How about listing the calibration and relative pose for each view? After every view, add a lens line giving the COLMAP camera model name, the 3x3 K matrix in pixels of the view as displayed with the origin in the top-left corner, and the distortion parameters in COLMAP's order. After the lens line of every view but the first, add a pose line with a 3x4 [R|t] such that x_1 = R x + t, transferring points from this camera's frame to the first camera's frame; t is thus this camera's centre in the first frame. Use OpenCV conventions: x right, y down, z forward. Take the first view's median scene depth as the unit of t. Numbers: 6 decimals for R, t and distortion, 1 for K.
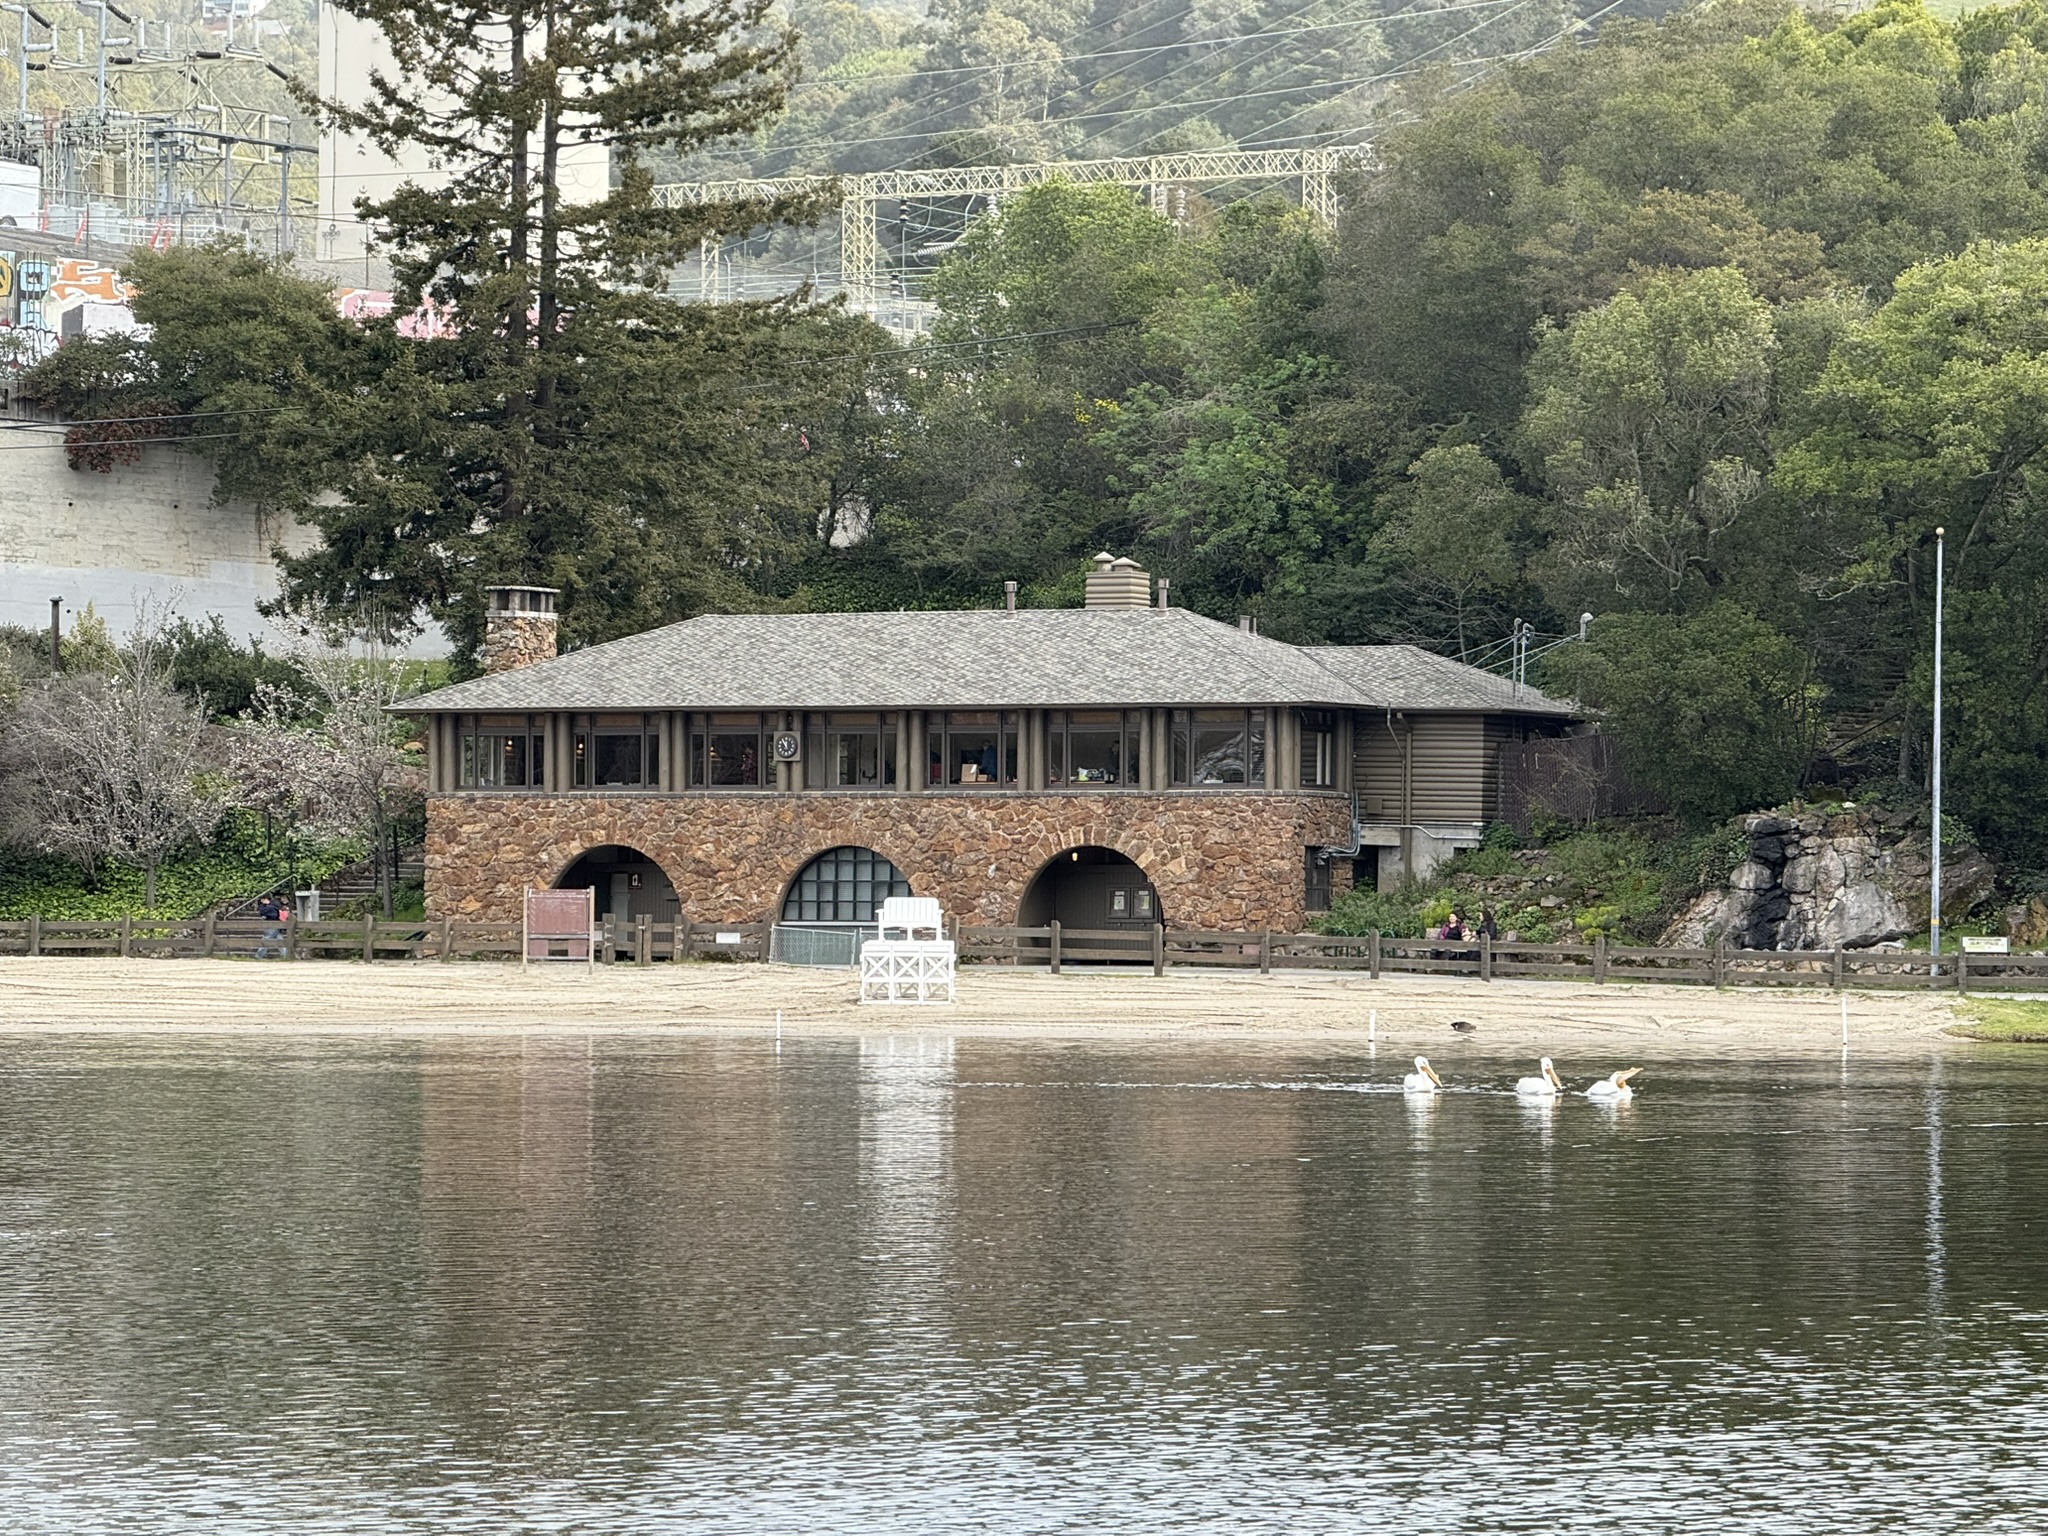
lens RADIAL K [[7535.6, 0, 1131.2], [0, 7535.6, 765.4], [0, 0, 1]] dist [0.164834, 0.000000]
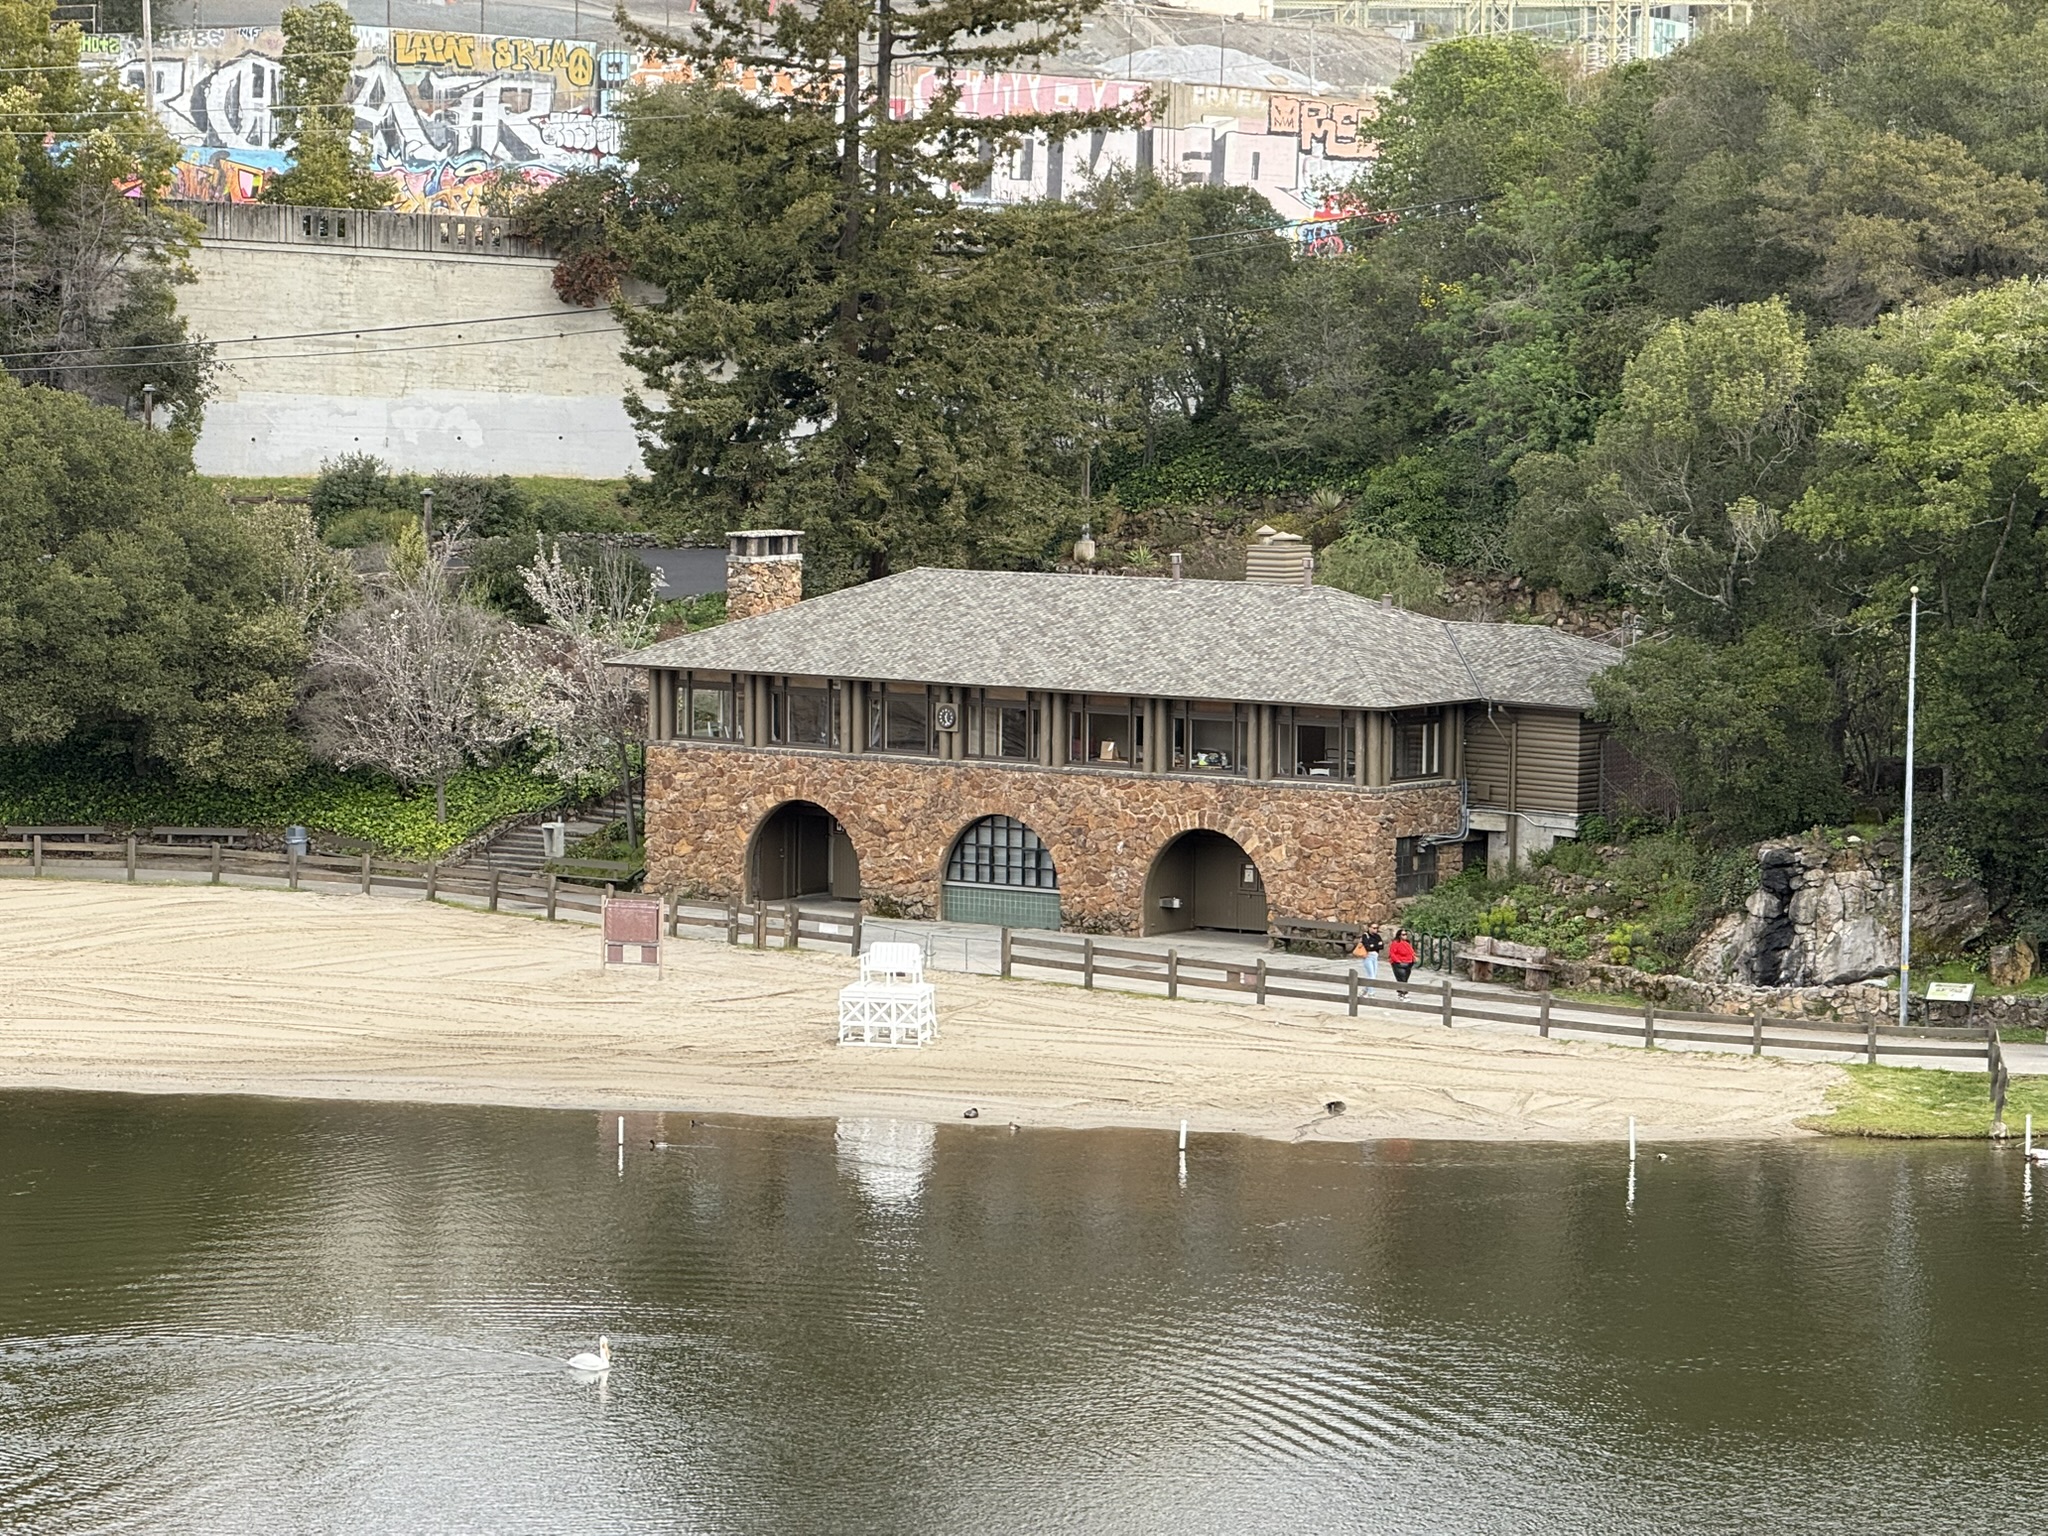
lens RADIAL K [[7965.5, 0, 1047.7], [0, 7965.5, 820.2], [0, 0, 1]] dist [0.248827, 0.000000]
pose [[0.974416, 0.021583, -0.223713, 0.217630], [0.002500, 0.994276, 0.106814, -0.107210], [0.224738, -0.104641, 0.968784, -0.077479]]
